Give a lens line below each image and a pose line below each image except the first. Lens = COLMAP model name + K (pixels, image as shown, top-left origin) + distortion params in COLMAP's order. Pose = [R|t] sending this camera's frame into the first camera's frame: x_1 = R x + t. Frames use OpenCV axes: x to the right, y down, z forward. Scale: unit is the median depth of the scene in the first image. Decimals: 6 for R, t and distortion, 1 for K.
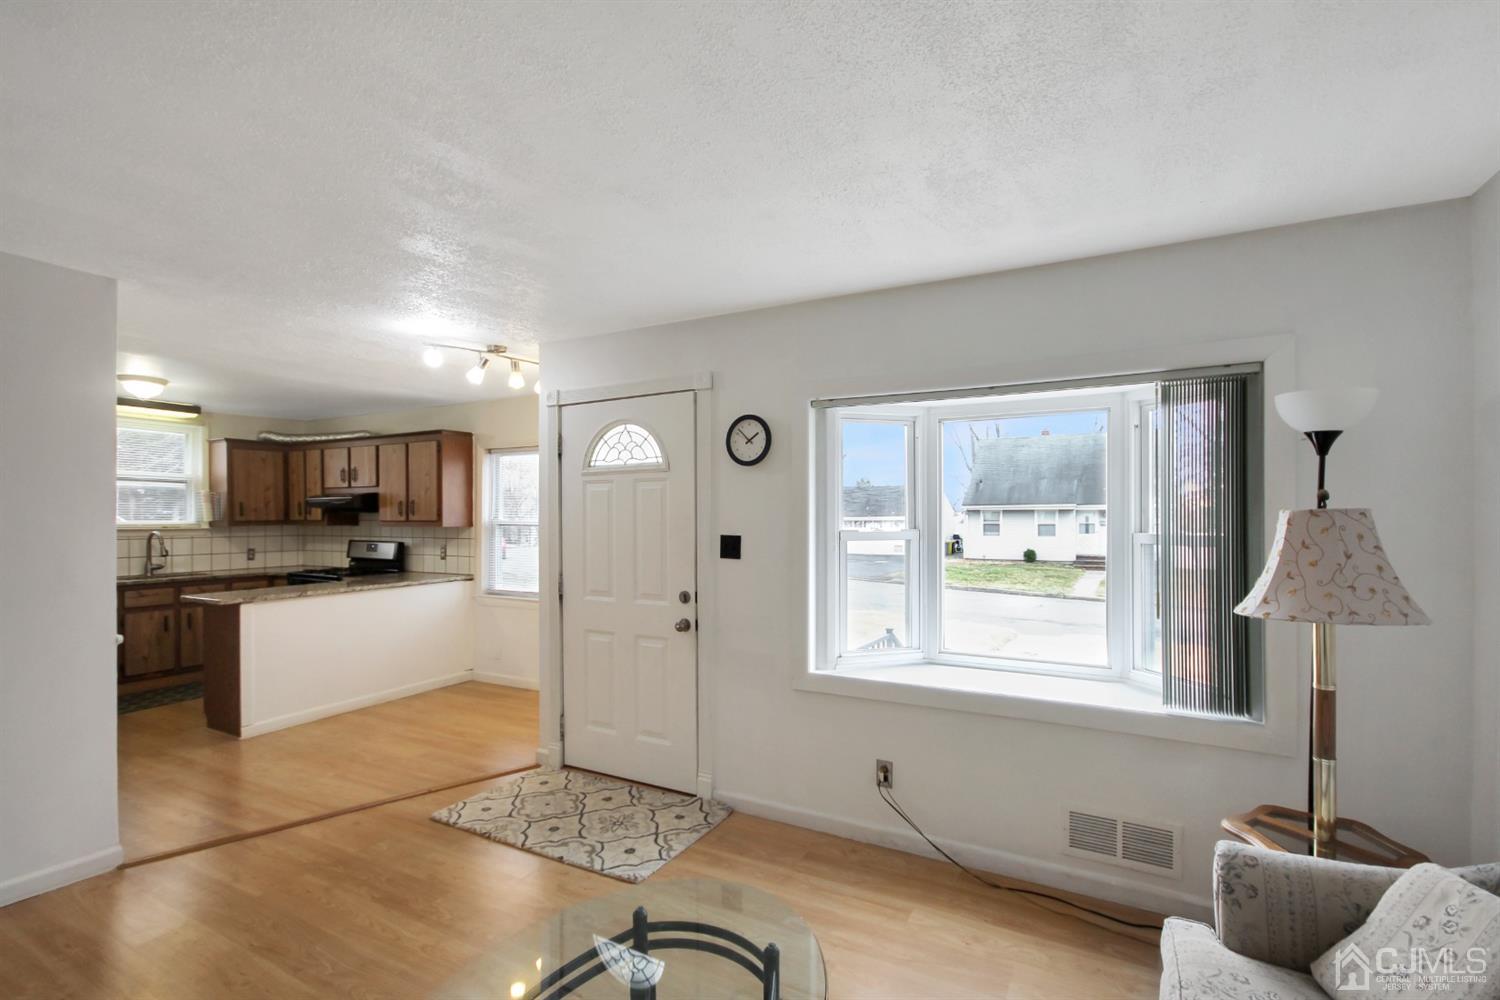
lens RADIAL K [[642.3, 0, 700.2], [0, 642.3, 521.9], [0, 0, 1]] dist [-0.000993, -0.000050]
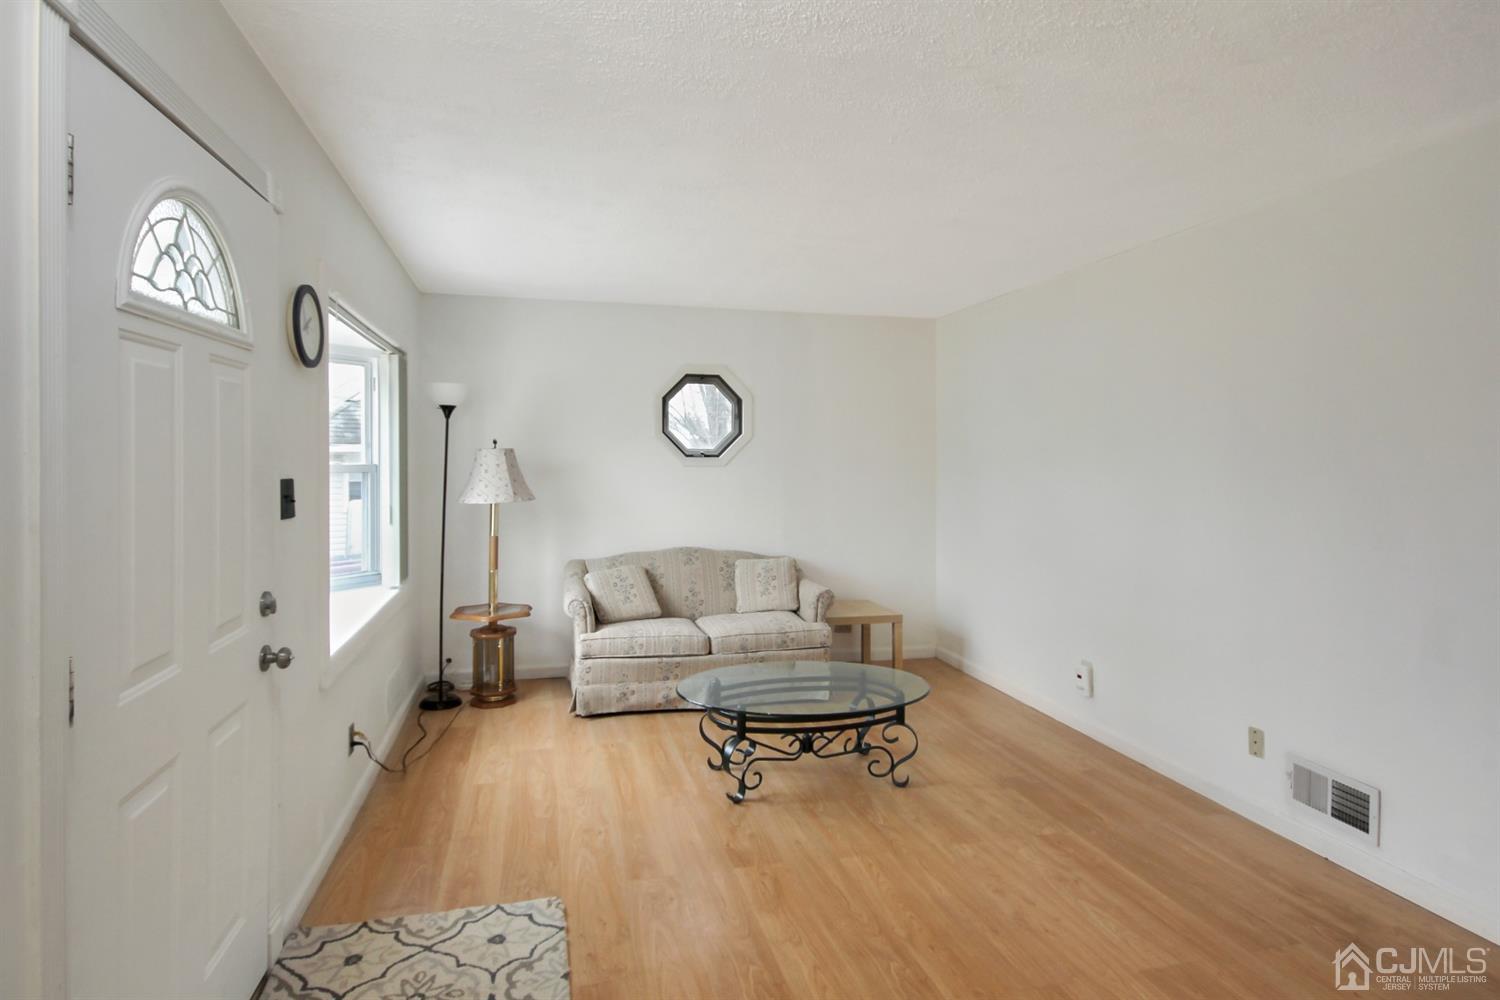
lens RADIAL K [[762.8, 0, 747.6], [0, 762.8, 452.4], [0, 0, 1]] dist [0.001960, 0.000297]
pose [[-0.685721, -0.000012, 0.727865, -0.821193], [0.002753, 0.999993, 0.002610, -0.004571], [-0.727859, 0.003794, -0.685716, 1.268750]]
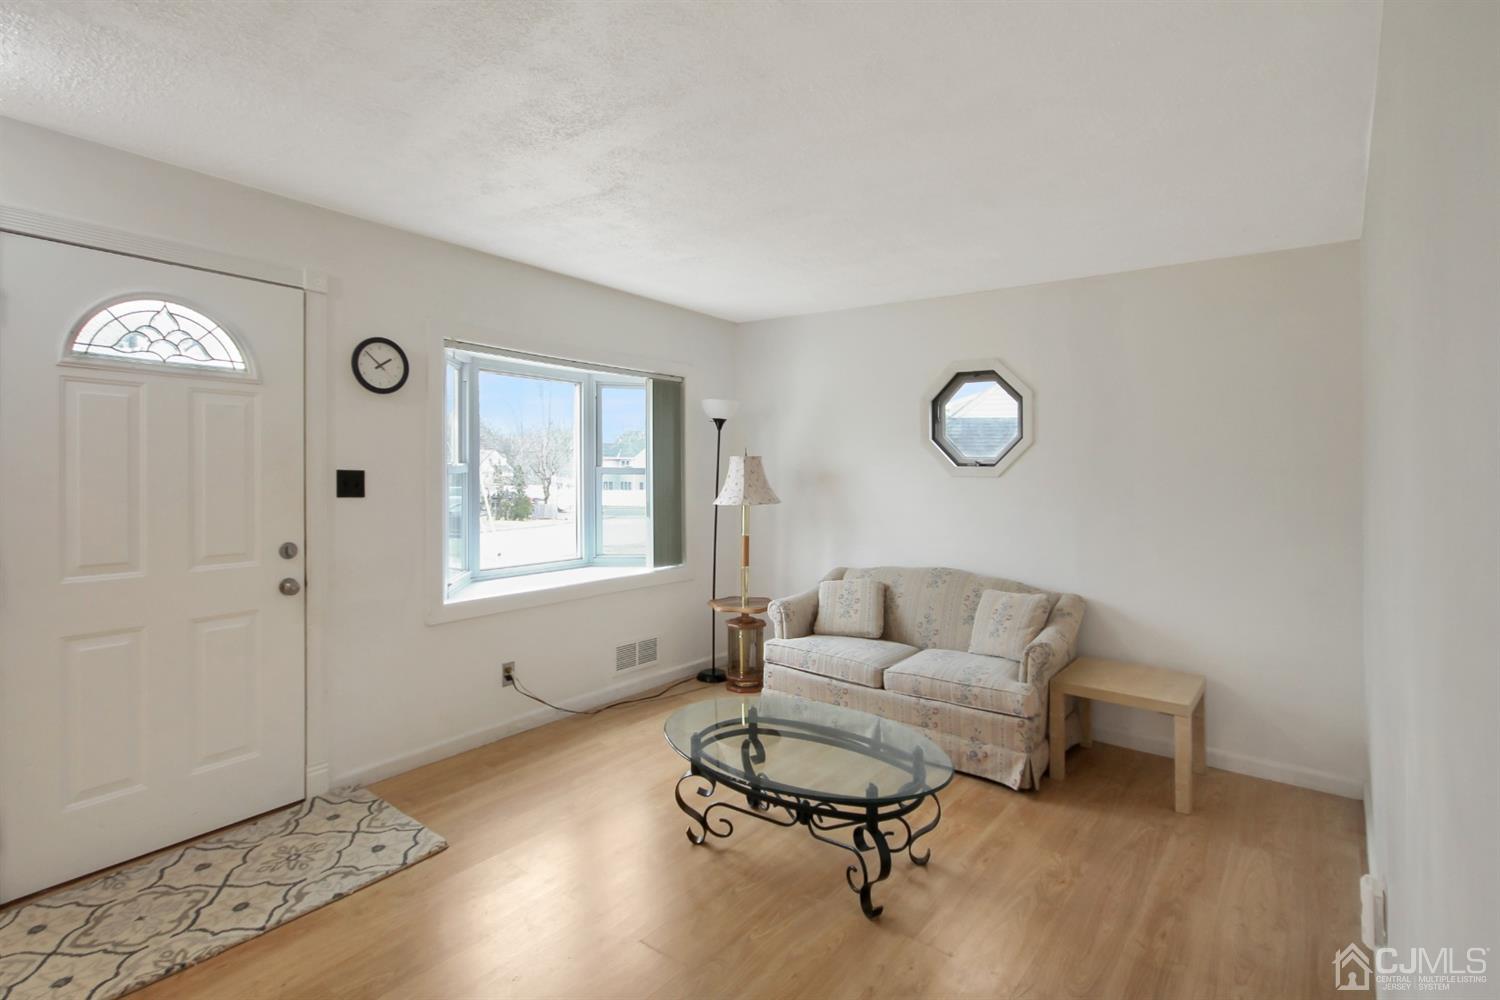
lens RADIAL K [[716.4, 0, 791.3], [0, 716.4, 454.3], [0, 0, 1]] dist [-0.000253, 0.000553]
pose [[0.092496, 0.021108, 0.995489, -0.926610], [-0.005236, 0.999772, -0.020712, 0.018002], [-0.995699, -0.003297, 0.092585, 0.358052]]
